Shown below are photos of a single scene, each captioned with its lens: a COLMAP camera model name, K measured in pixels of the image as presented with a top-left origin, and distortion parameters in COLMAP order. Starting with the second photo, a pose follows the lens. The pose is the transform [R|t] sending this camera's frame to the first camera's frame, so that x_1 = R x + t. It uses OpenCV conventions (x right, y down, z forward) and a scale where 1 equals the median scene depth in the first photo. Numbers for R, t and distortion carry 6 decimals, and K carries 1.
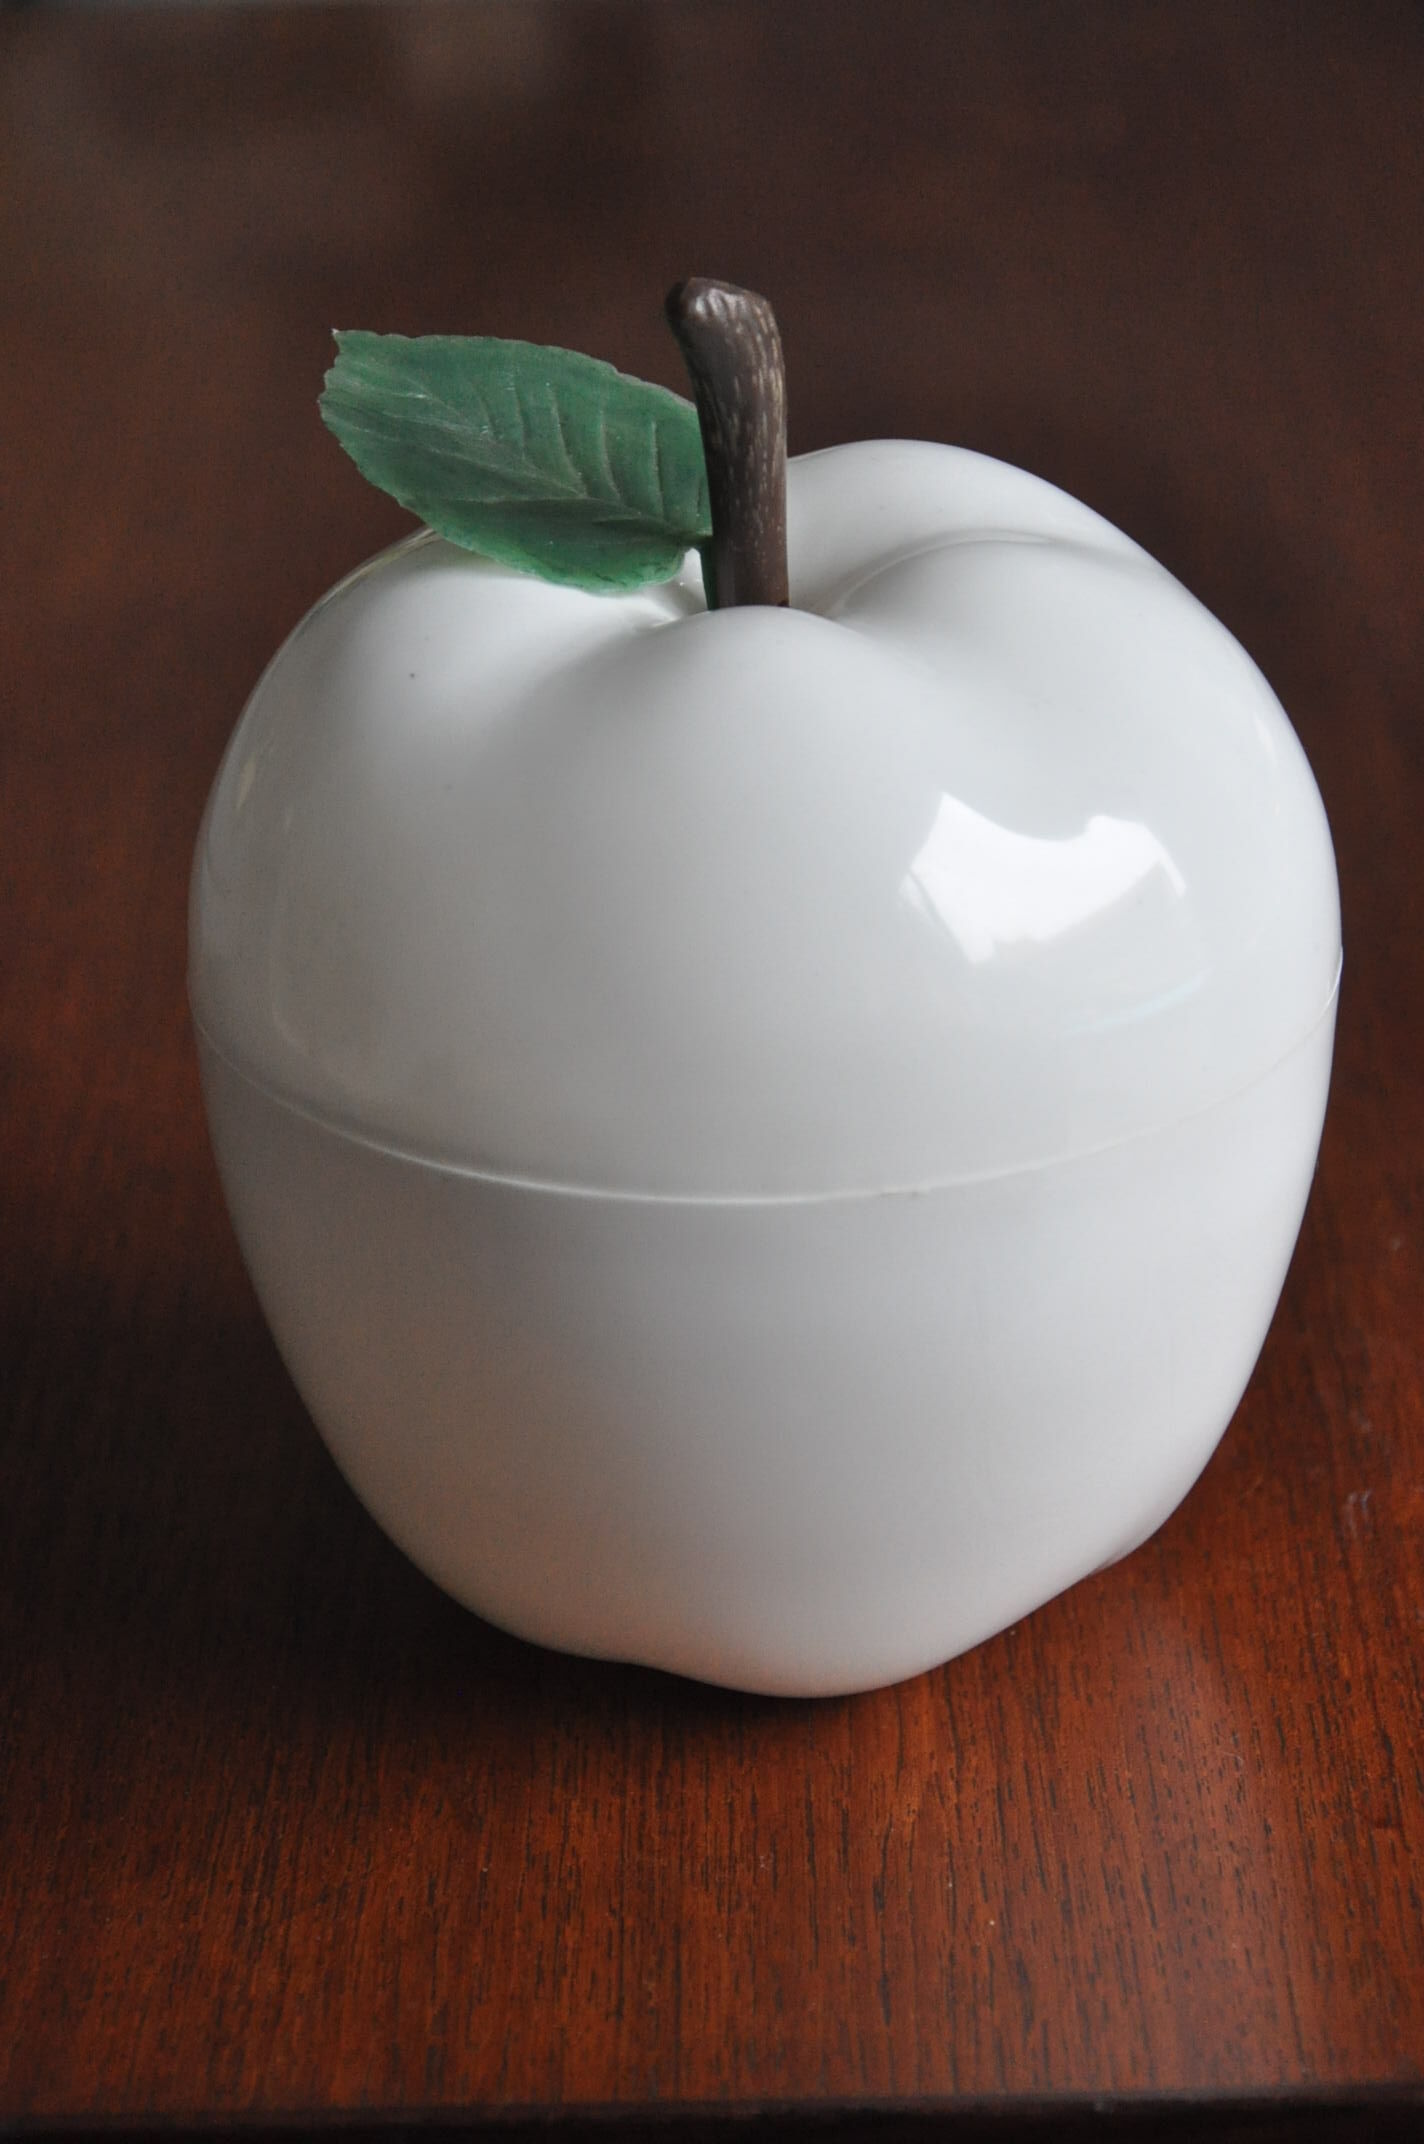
lens RADIAL K [[5412.5, 0, 720.5], [0, 5412.5, 1070.7], [0, 0, 1]] dist [0.036086, 0.000000]
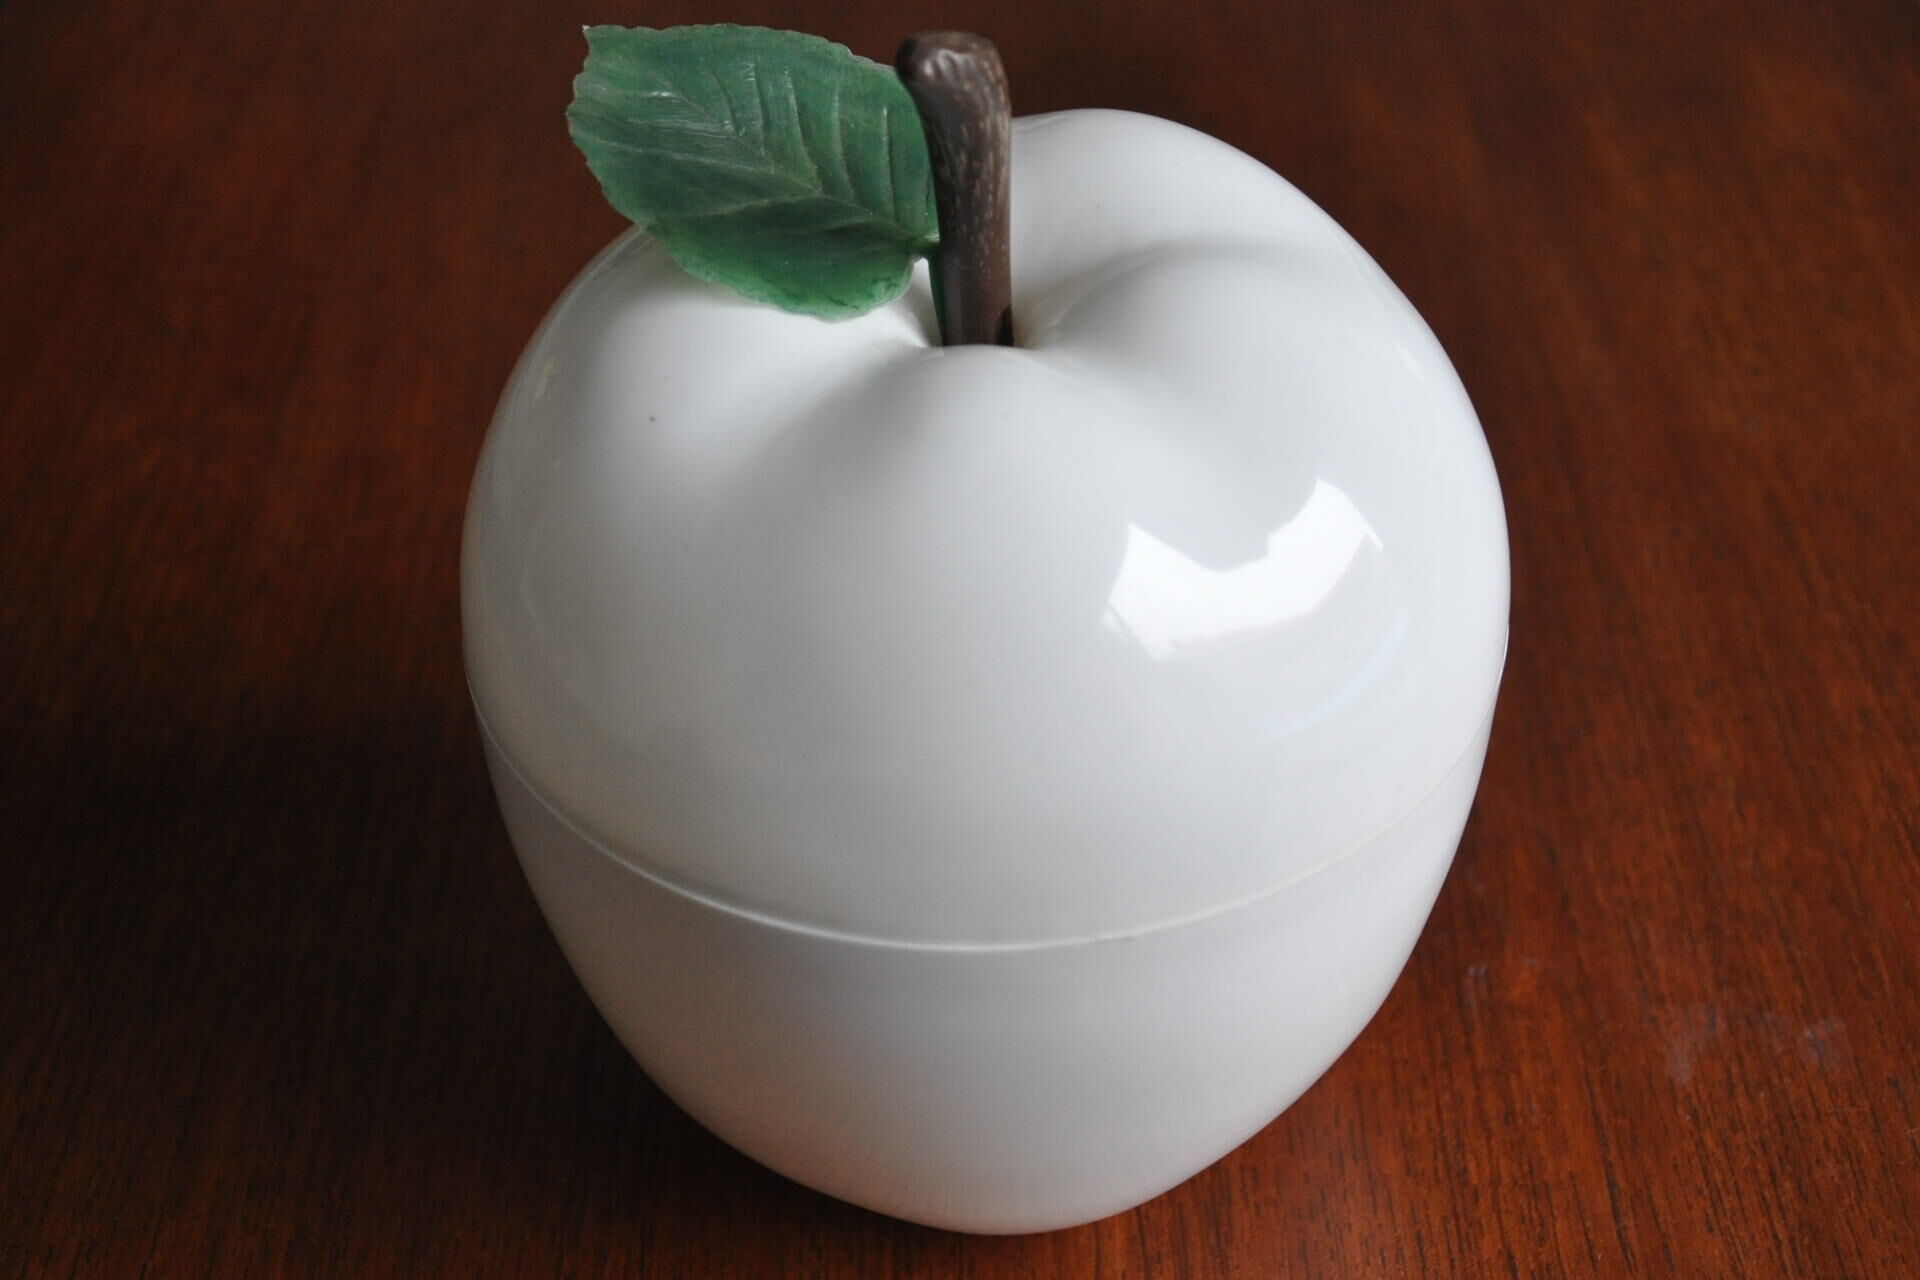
lens RADIAL K [[3094.9, 0, 957.6], [0, 3094.9, 637.4], [0, 0, 1]] dist [-0.130858, 0.000000]
pose [[0.999960, 0.003094, 0.008364, -0.002773], [-0.004898, 0.974315, 0.225135, -0.156736], [-0.007453, -0.225167, 0.974292, 0.386089]]
